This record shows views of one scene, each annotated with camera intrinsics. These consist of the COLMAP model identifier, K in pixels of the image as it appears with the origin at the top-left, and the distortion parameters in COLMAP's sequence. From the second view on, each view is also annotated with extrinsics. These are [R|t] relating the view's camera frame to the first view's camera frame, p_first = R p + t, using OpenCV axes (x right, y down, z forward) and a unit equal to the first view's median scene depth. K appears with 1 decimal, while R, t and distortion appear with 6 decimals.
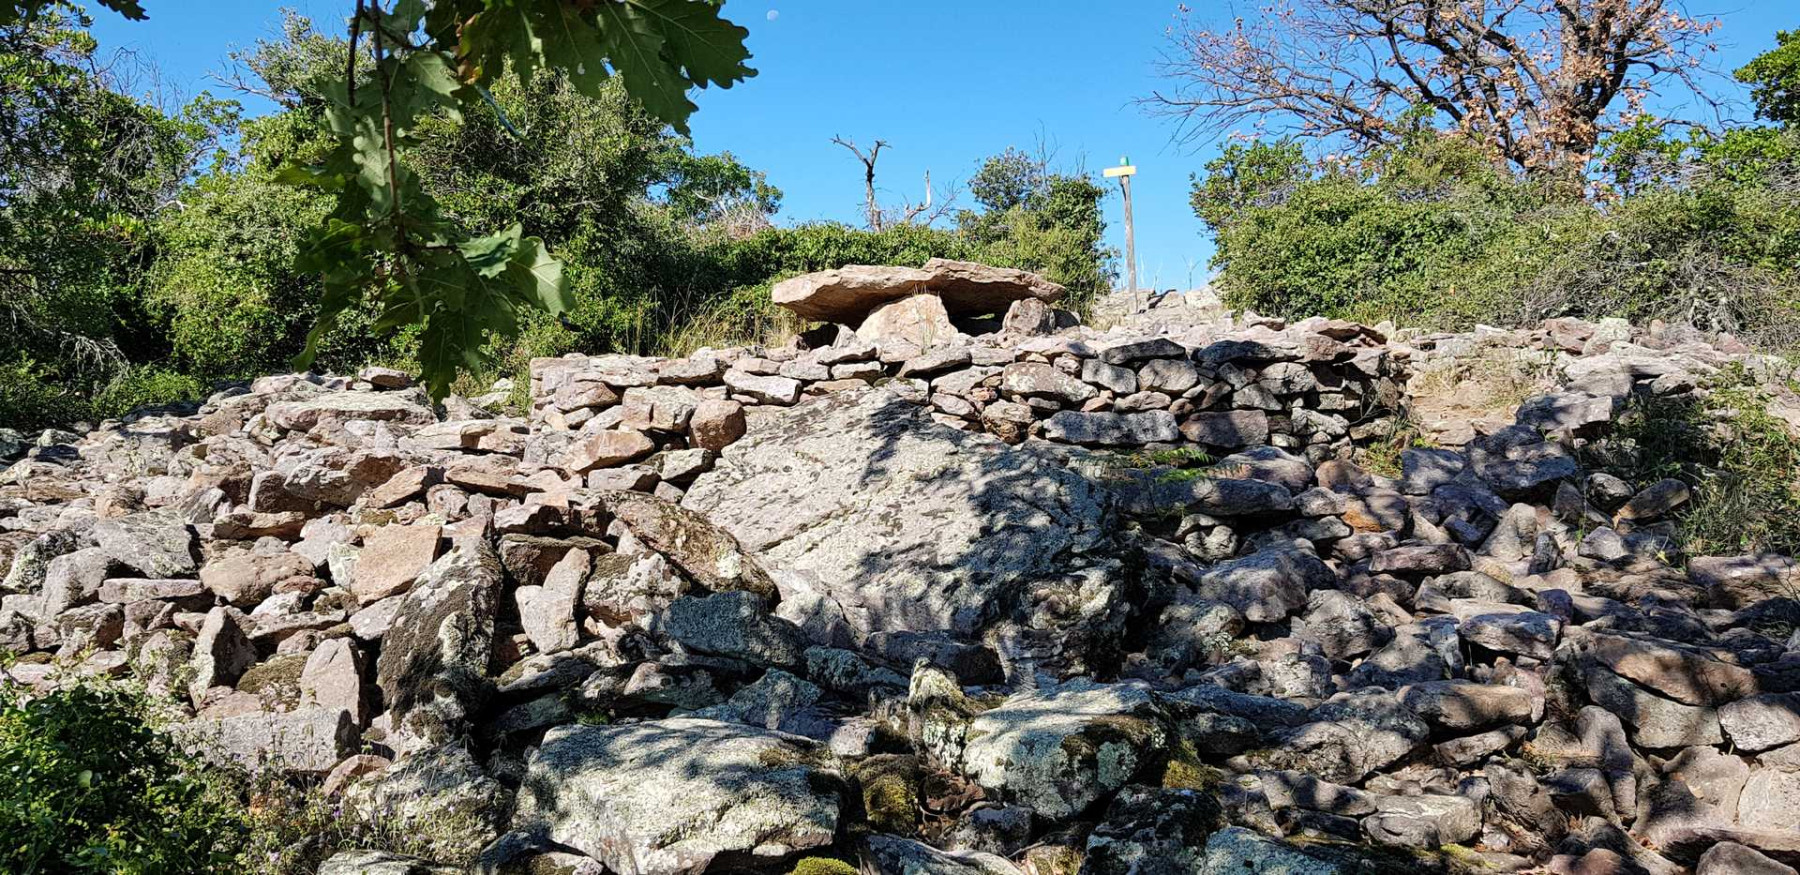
lens RADIAL K [[1367.9, 0, 906.8], [0, 1367.9, 357.7], [0, 0, 1]] dist [0.113837, -0.230941]
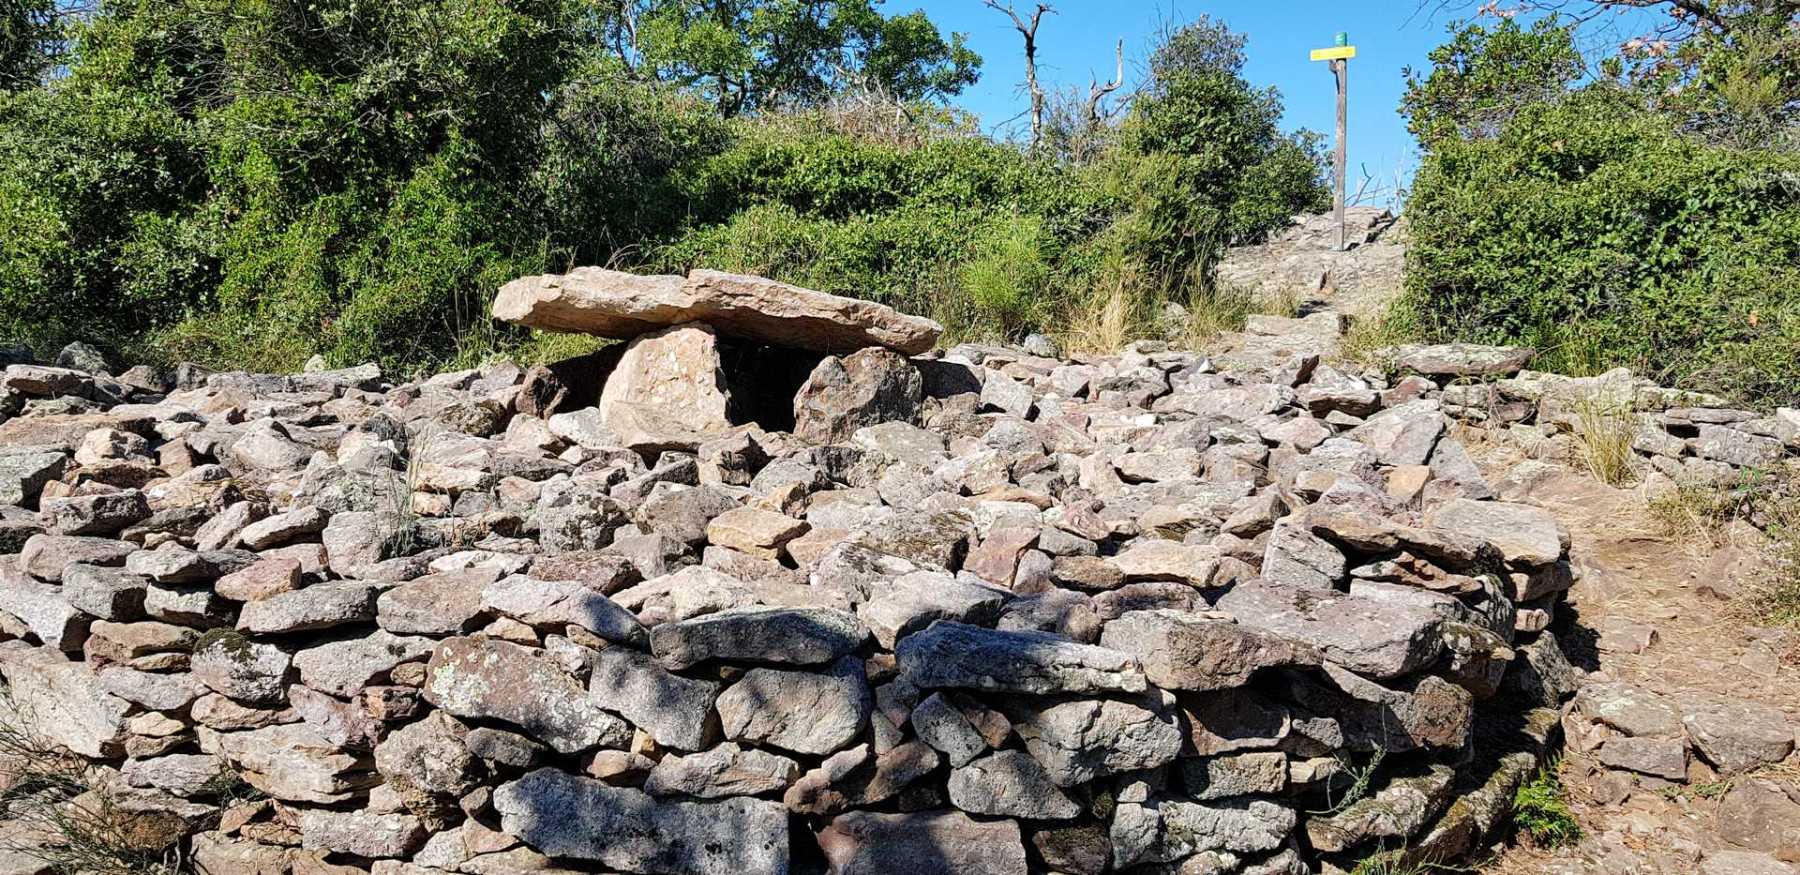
lens RADIAL K [[1367.9, 0, 906.8], [0, 1367.9, 357.7], [0, 0, 1]] dist [0.113837, -0.230941]
pose [[0.972884, 0.064646, -0.222075, 0.269548], [-0.040262, 0.992821, 0.112630, -0.121116], [0.227762, -0.100635, 0.968502, 0.546267]]
